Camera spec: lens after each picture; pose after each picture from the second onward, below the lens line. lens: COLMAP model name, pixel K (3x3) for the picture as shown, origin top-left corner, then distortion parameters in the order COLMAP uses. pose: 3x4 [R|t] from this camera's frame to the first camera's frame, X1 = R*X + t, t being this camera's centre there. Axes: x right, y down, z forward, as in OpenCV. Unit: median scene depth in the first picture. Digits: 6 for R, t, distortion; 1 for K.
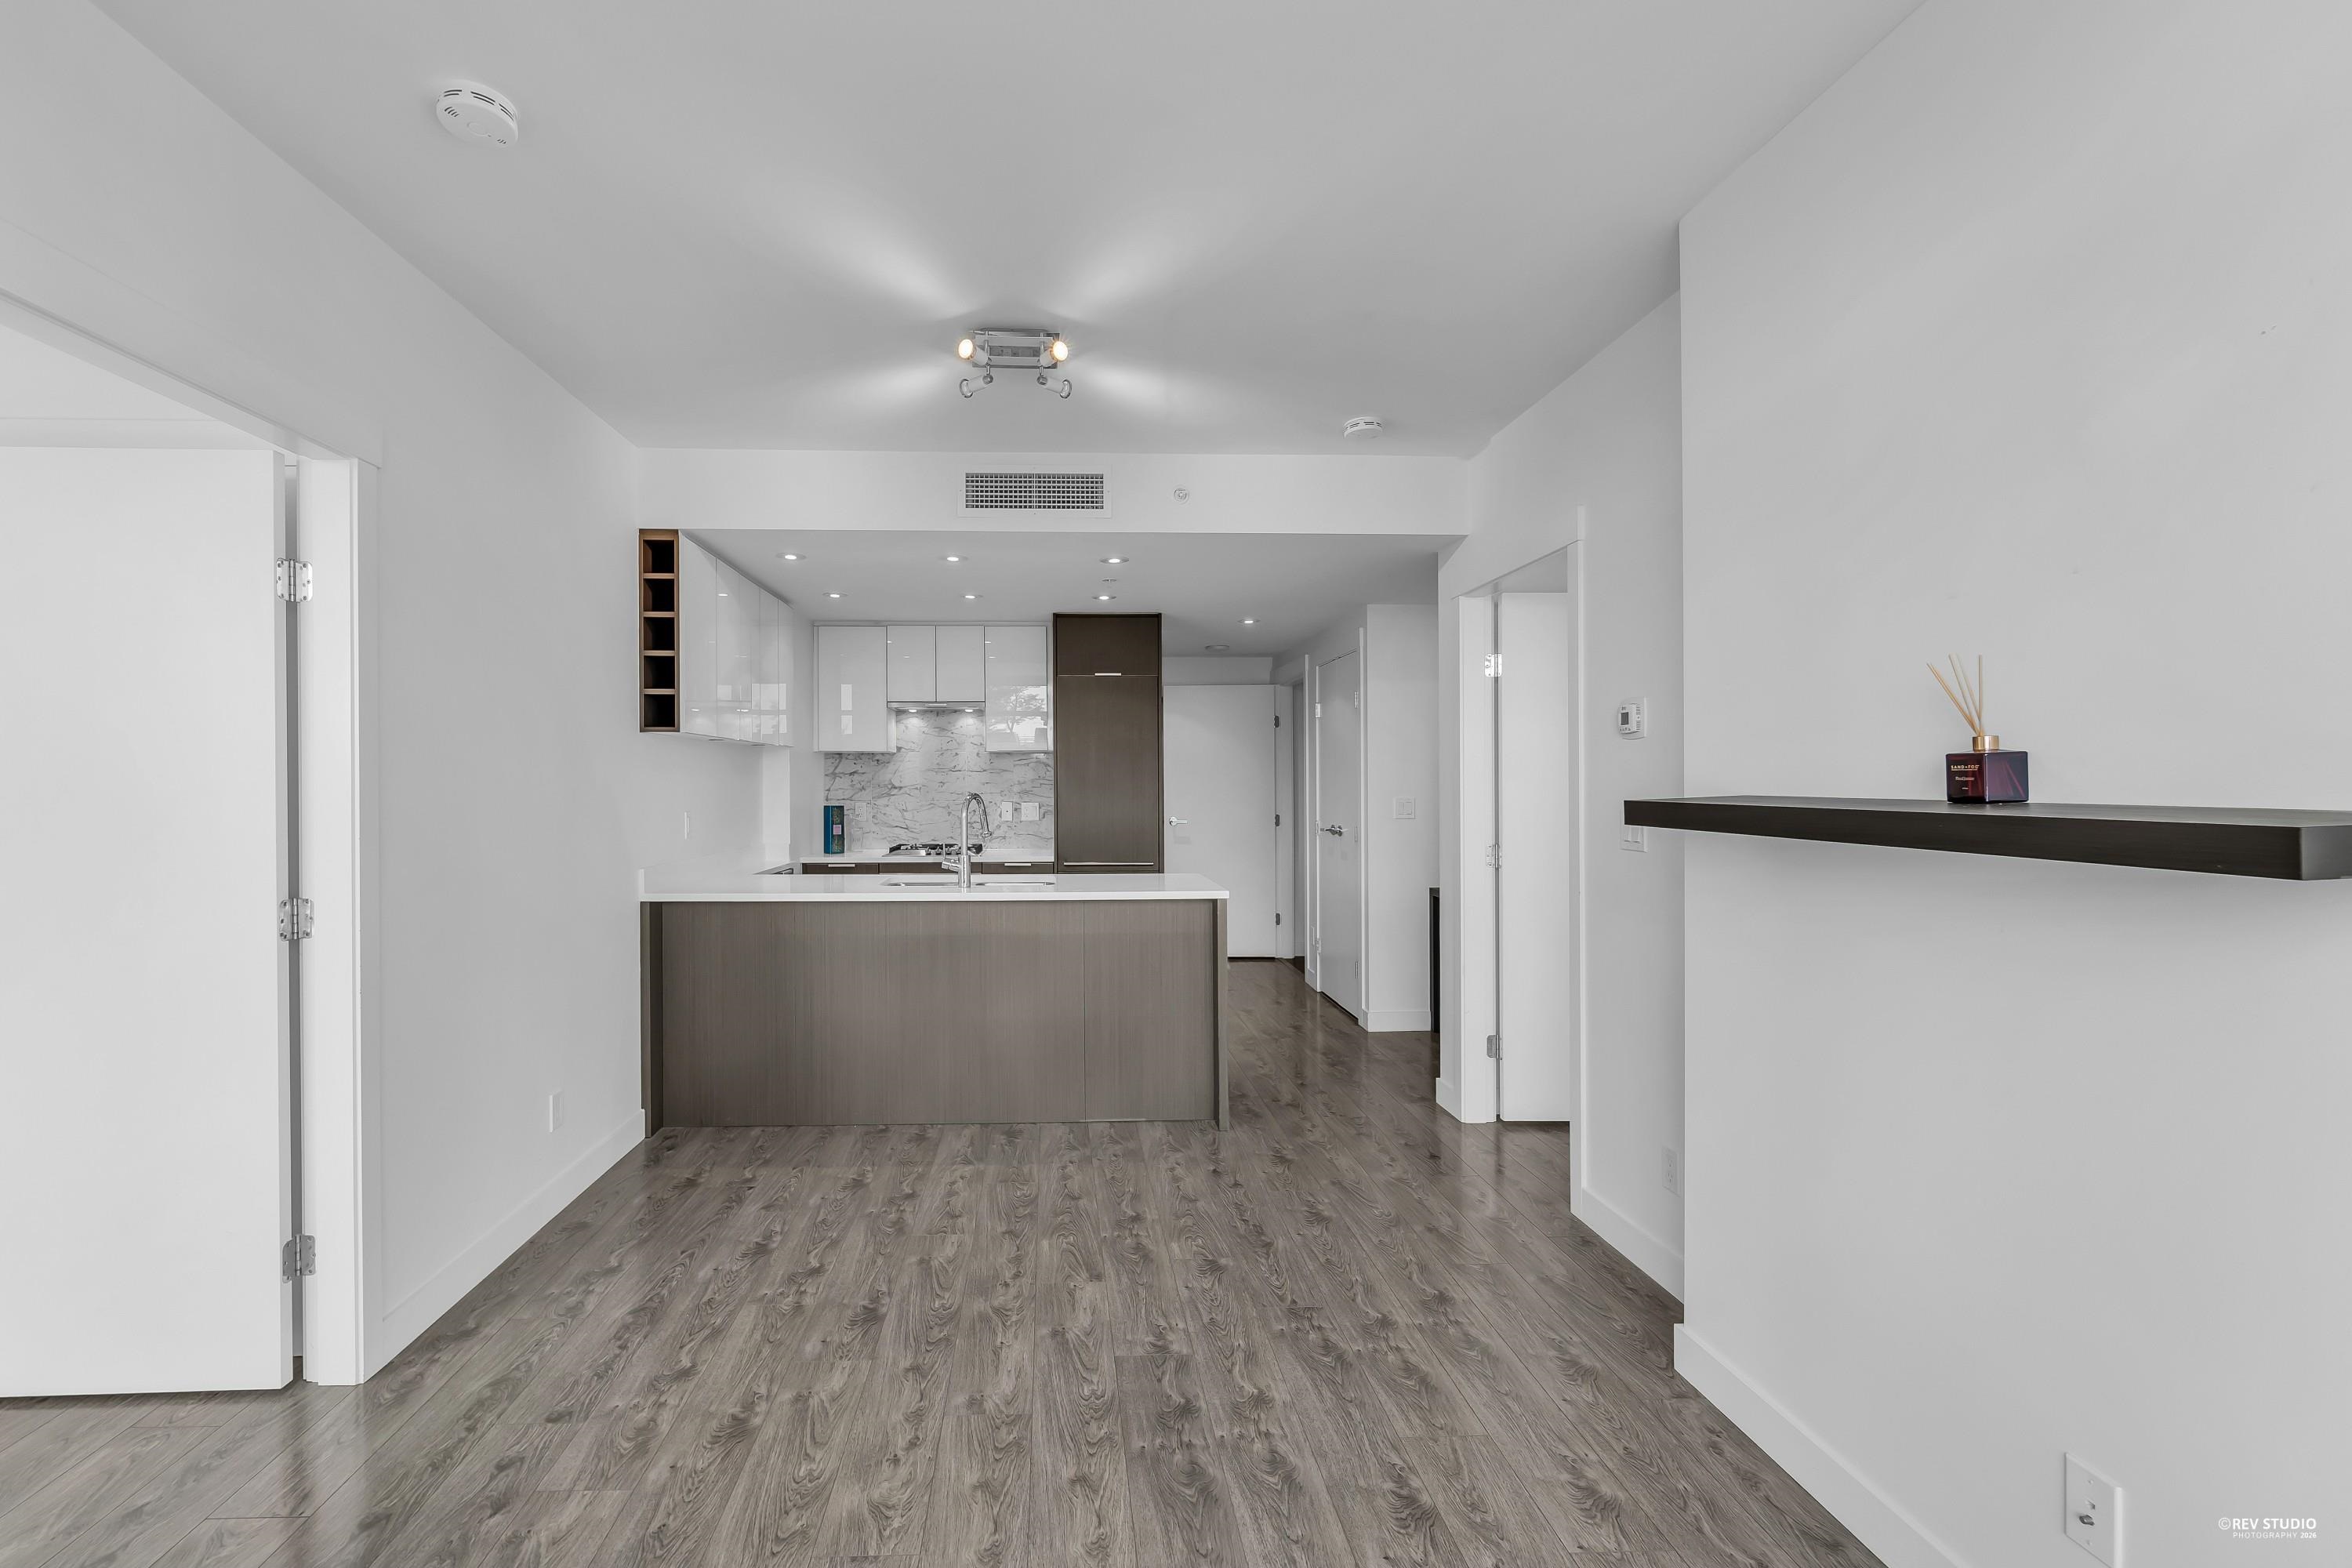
lens RADIAL K [[1002.7, 0, 1107.3], [0, 1002.7, 786.9], [0, 0, 1]] dist [0.000501, -0.000871]
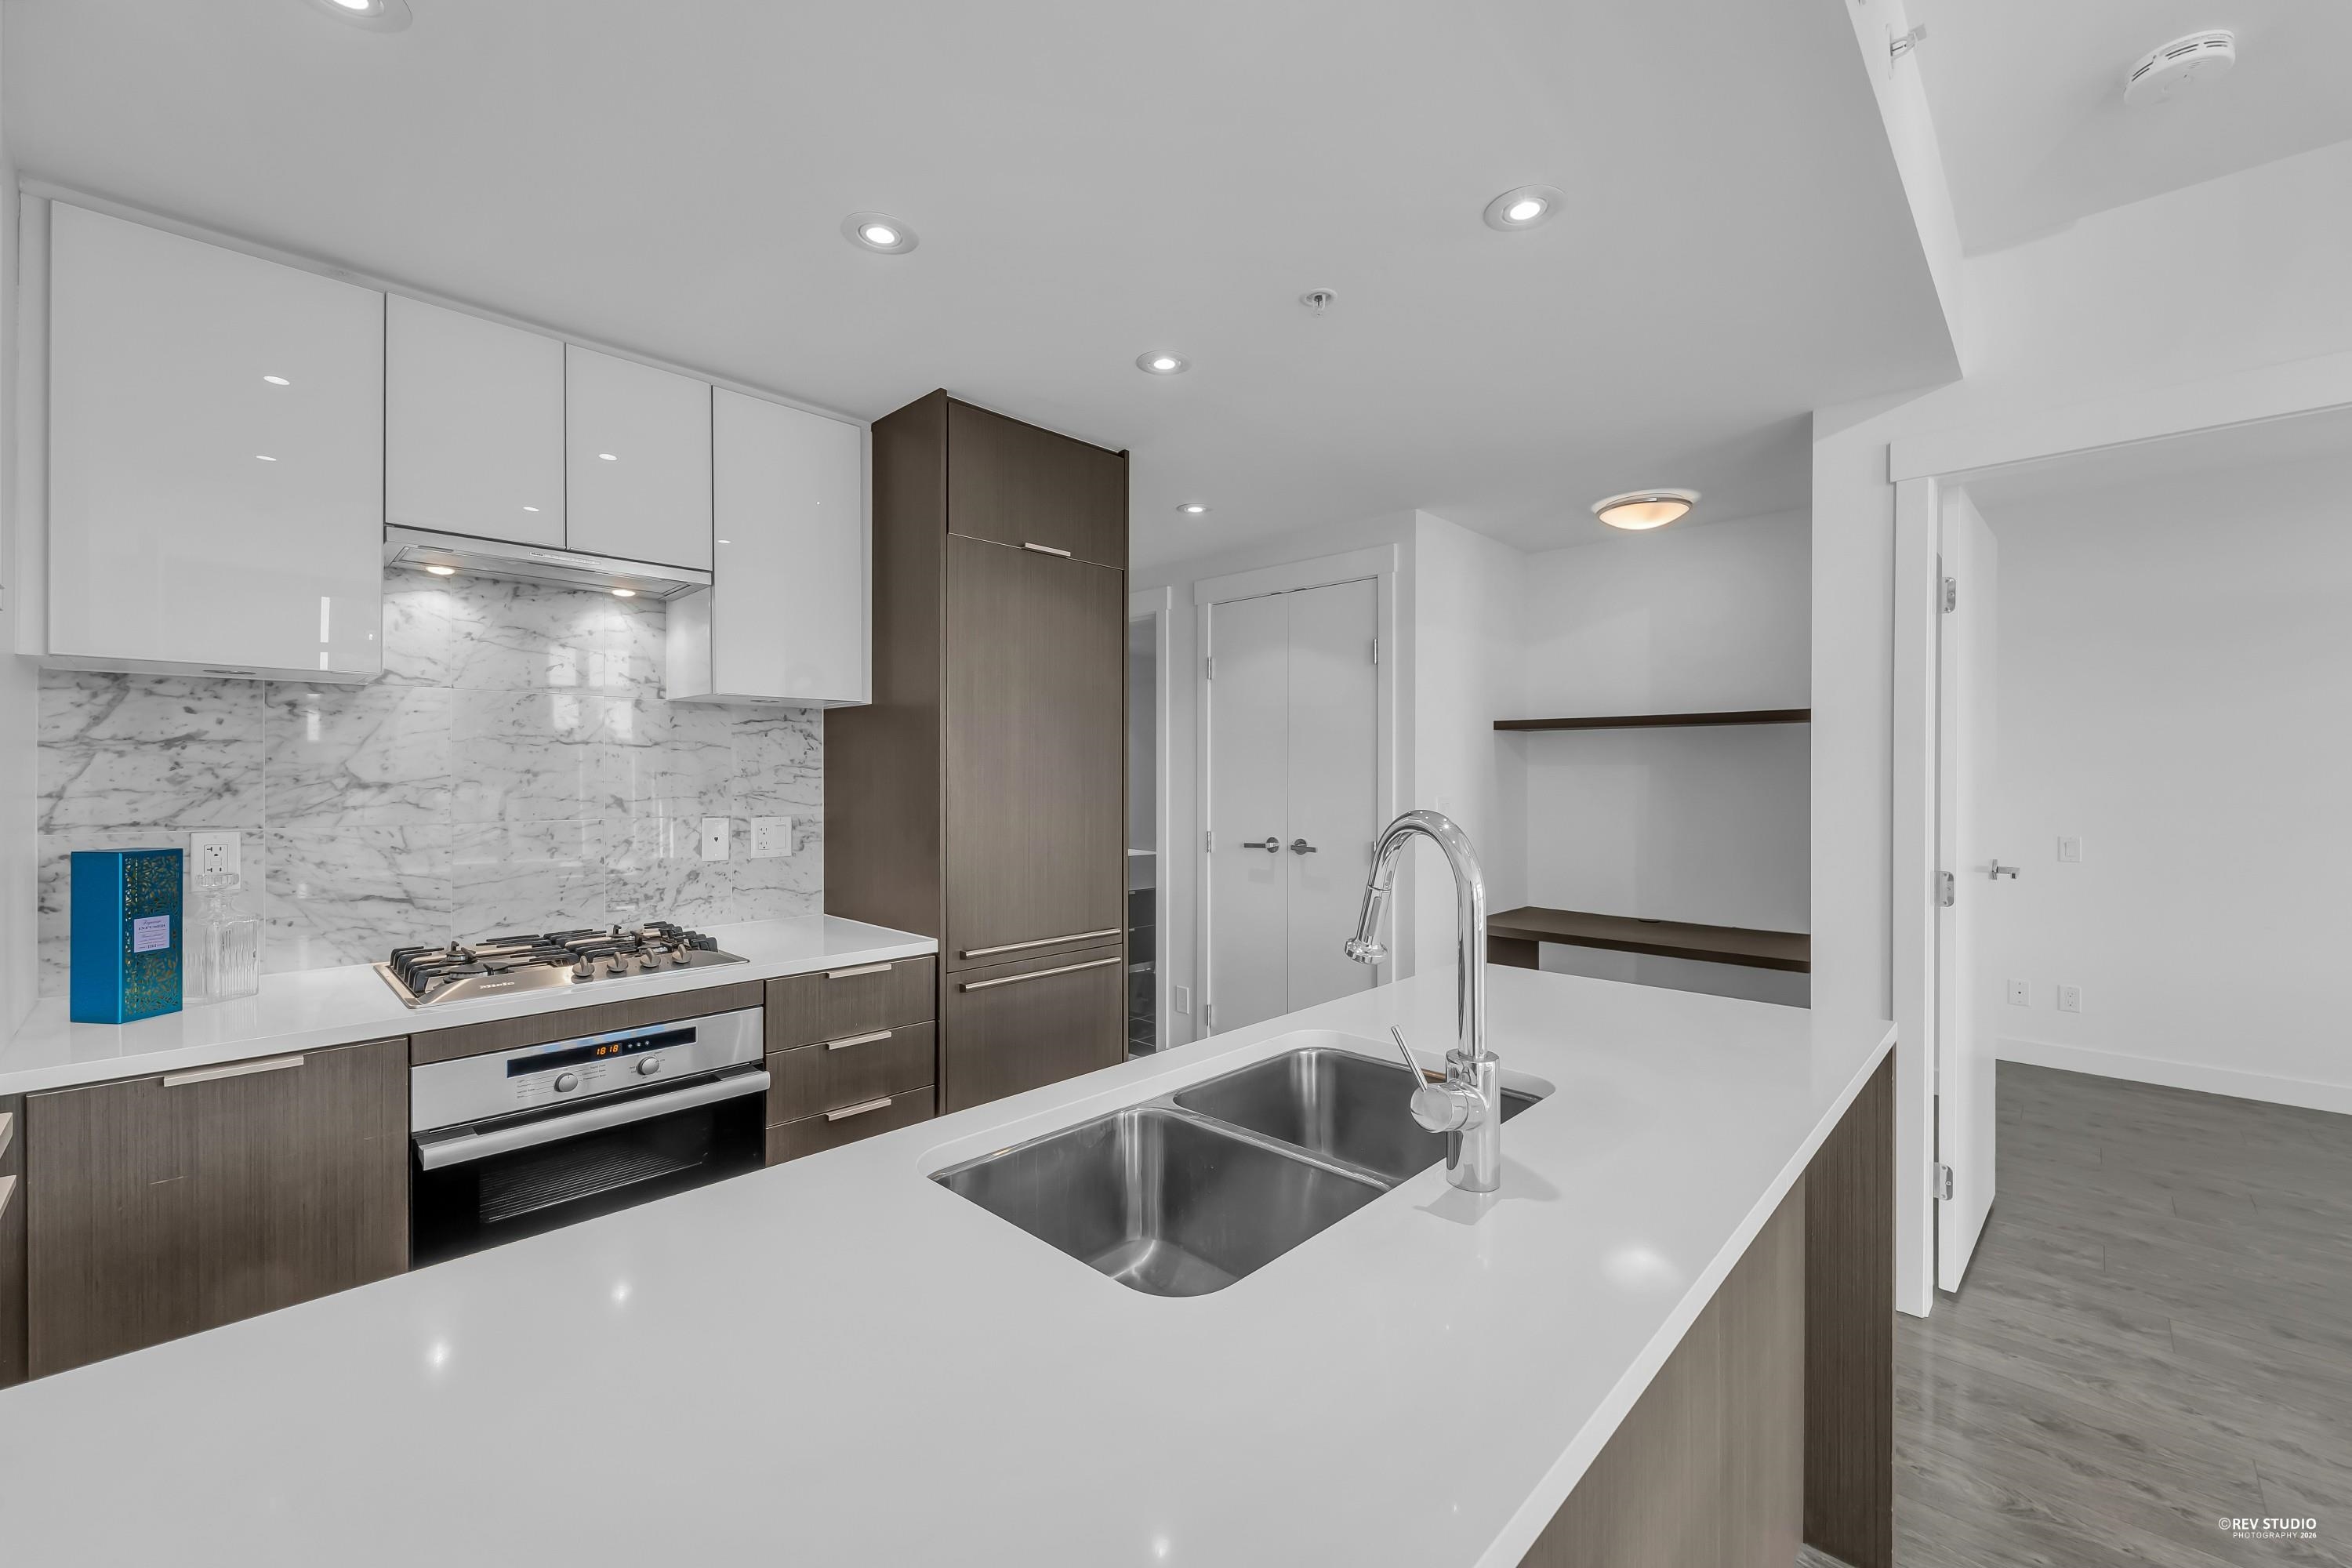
lens RADIAL K [[948.2, 0, 1206.6], [0, 948.2, 778.4], [0, 0, 1]] dist [-0.001866, -0.000386]
pose [[0.714540, 0.001077, 0.699594, -0.391695], [-0.000301, 0.999999, -0.001232, -0.002537], [-0.699595, 0.000670, 0.714539, 0.950816]]
